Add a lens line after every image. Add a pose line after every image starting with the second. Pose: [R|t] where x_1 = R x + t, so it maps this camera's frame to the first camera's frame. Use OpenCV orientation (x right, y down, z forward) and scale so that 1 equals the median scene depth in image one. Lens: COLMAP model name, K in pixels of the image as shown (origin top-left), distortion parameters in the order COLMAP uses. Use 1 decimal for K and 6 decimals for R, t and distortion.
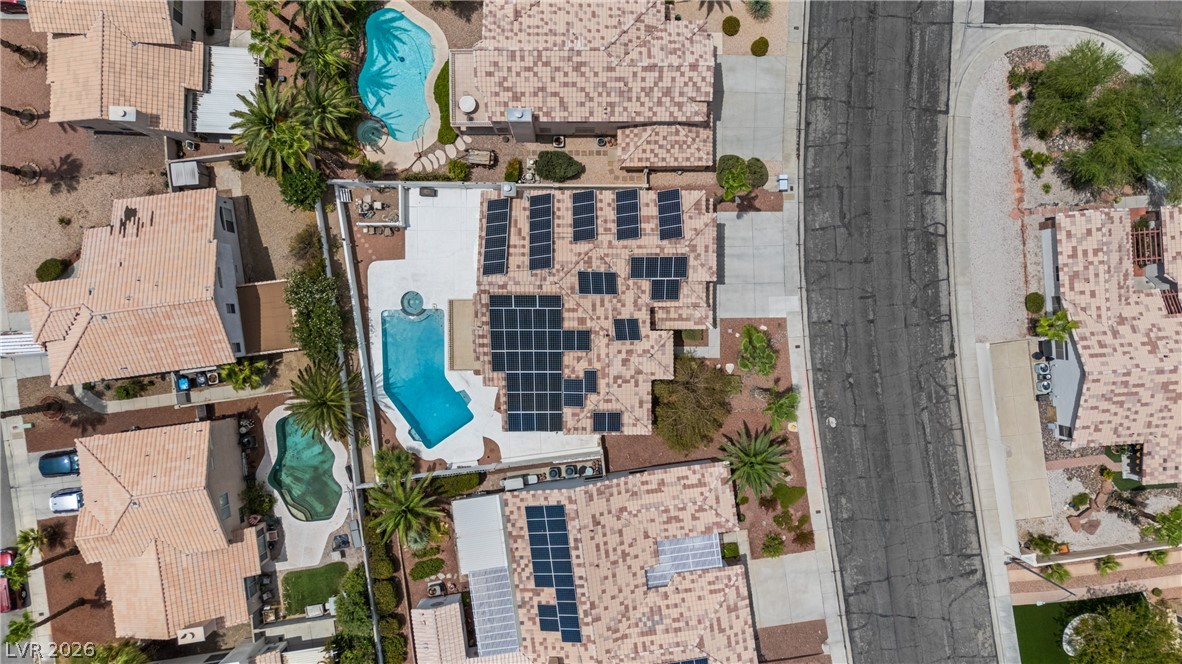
lens RADIAL K [[870.4, 0, 596.0], [0, 870.4, 333.5], [0, 0, 1]] dist [0.096604, -0.114219]
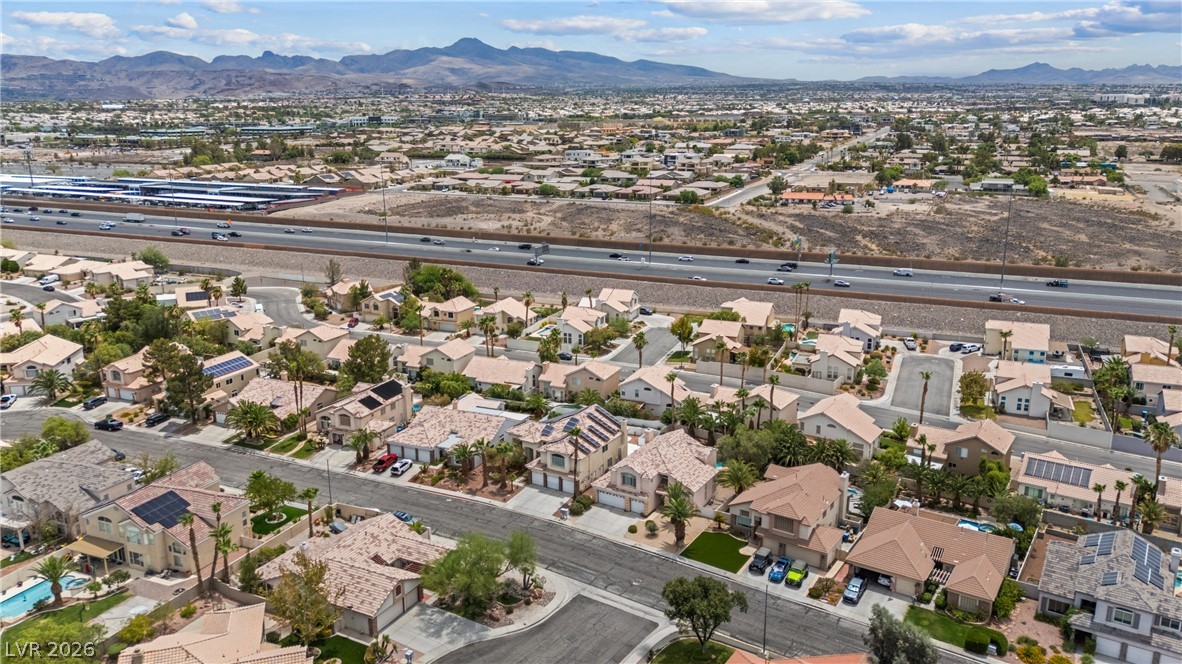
lens RADIAL K [[870.4, 0, 596.0], [0, 870.4, 333.5], [0, 0, 1]] dist [0.096604, -0.114219]
pose [[-0.520432, 0.201389, -0.829815, 1.779846], [-0.853861, -0.132359, 0.503391, -1.206065], [-0.008457, 0.970528, 0.240842, 0.177842]]
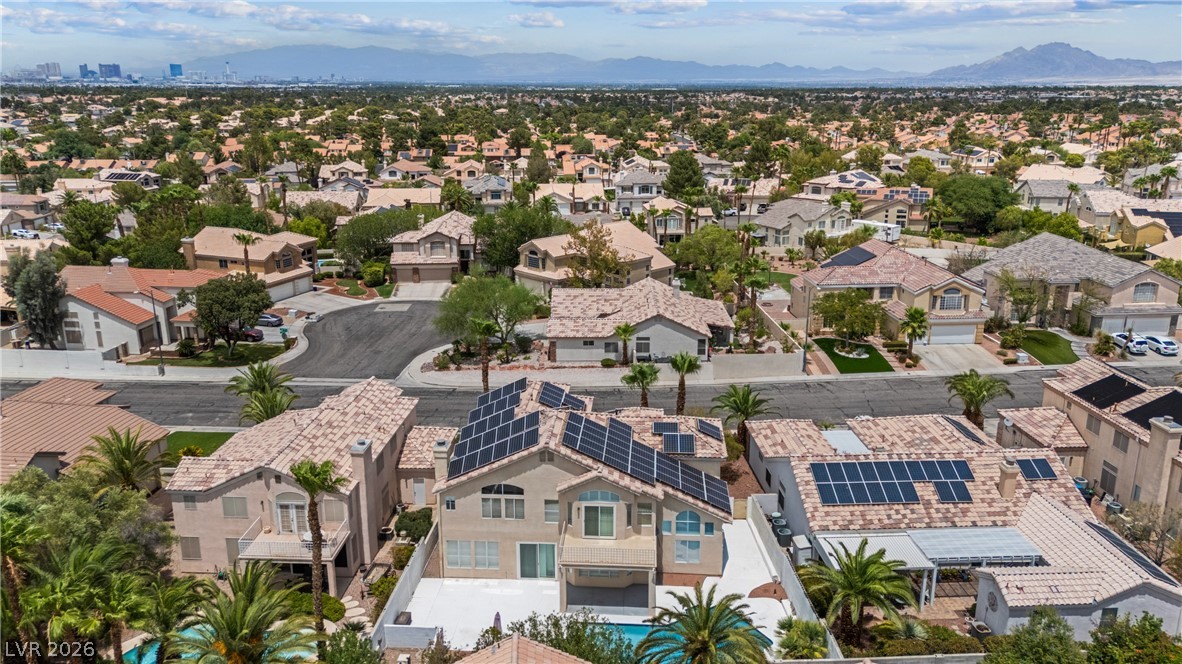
lens RADIAL K [[881.9, 0, 595.4], [0, 881.9, 330.6], [0, 0, 1]] dist [0.083132, -0.086838]
pose [[0.072966, -0.285112, 0.955713, -0.843904], [0.997241, 0.007765, -0.073820, 0.044639], [0.013625, 0.958463, 0.284892, 0.598660]]
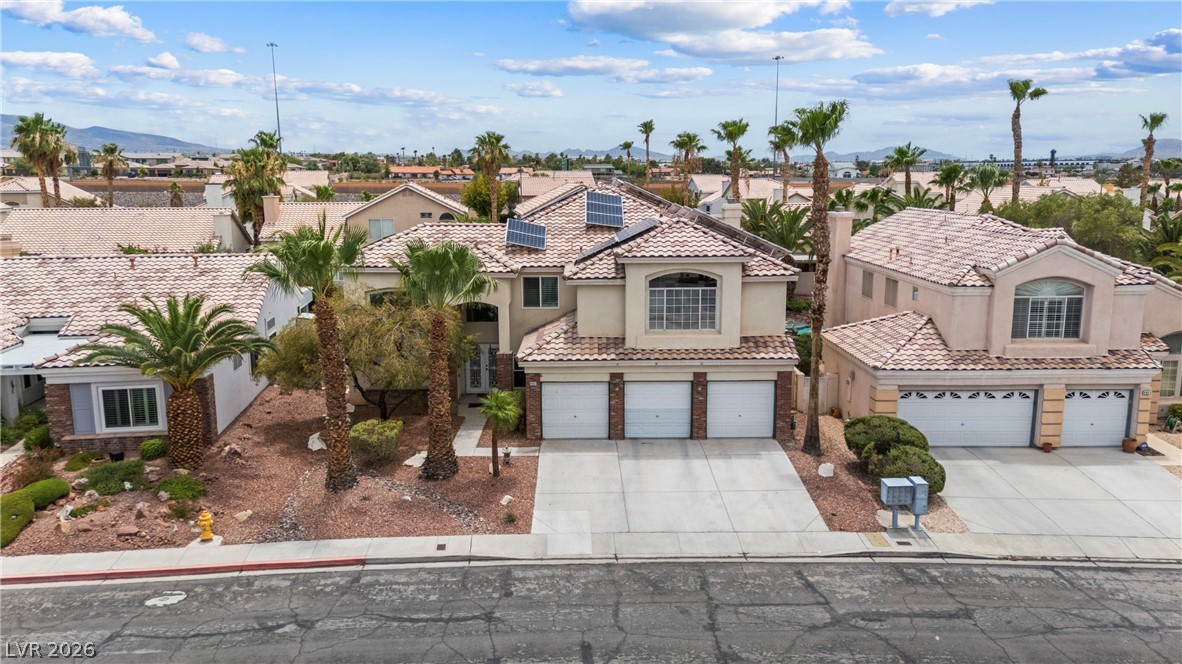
lens RADIAL K [[870.4, 0, 596.0], [0, 870.4, 333.5], [0, 0, 1]] dist [0.096604, -0.114219]
pose [[0.006609, 0.164926, -0.986284, 0.594923], [-0.999973, -0.001949, -0.007027, -0.045161], [-0.003081, 0.986304, 0.164908, 0.931005]]
